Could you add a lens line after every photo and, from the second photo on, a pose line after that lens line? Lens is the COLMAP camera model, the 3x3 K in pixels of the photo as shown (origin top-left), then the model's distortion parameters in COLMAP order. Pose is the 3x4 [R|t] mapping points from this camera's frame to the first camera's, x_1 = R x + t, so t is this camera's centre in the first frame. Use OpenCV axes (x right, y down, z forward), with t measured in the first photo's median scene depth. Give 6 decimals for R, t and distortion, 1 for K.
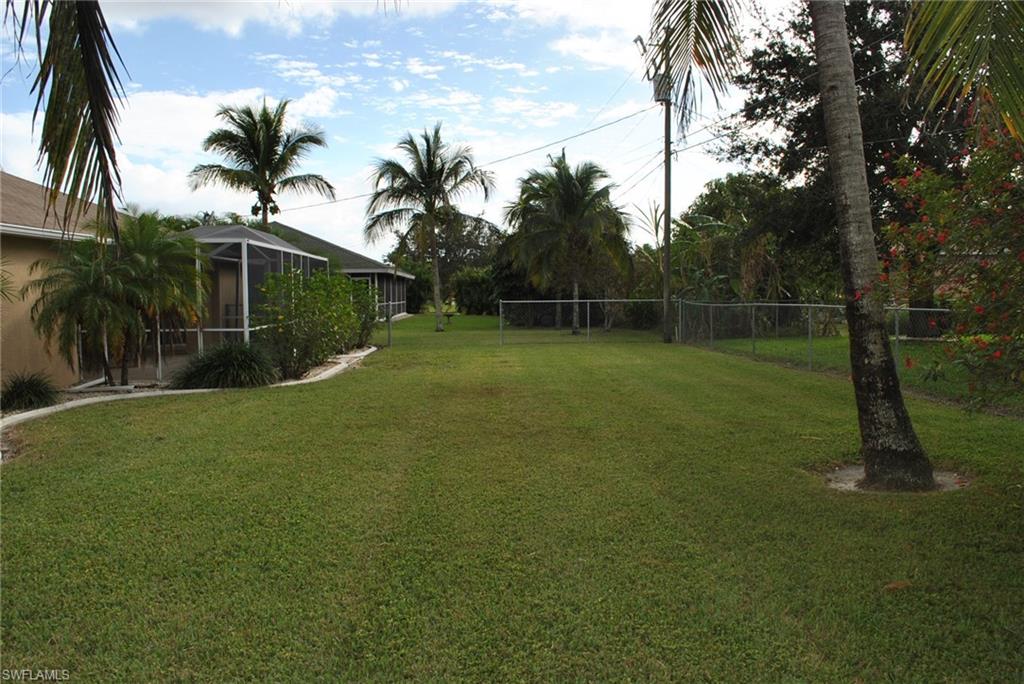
lens RADIAL K [[810.4, 0, 510.9], [0, 810.4, 349.7], [0, 0, 1]] dist [-0.072006, -0.003744]
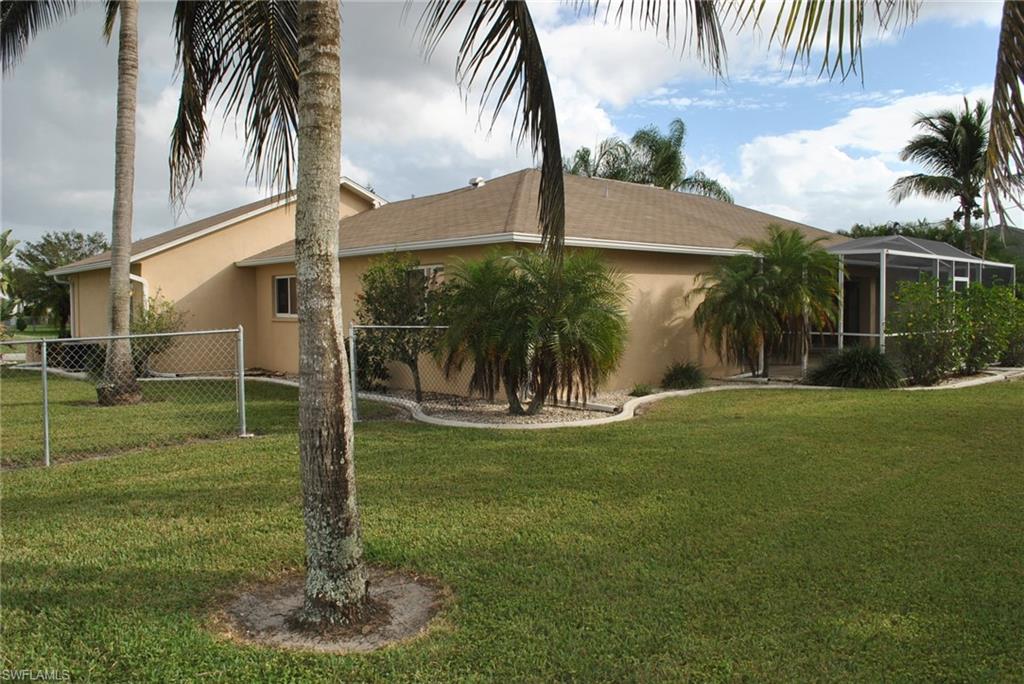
lens RADIAL K [[810.4, 0, 514.1], [0, 810.4, 337.7], [0, 0, 1]] dist [-0.072006, -0.003744]
pose [[0.636089, 0.039421, -0.770608, 0.170357], [-0.057821, 0.998321, 0.003343, 0.002622], [0.769446, 0.042431, 0.637301, -0.035141]]
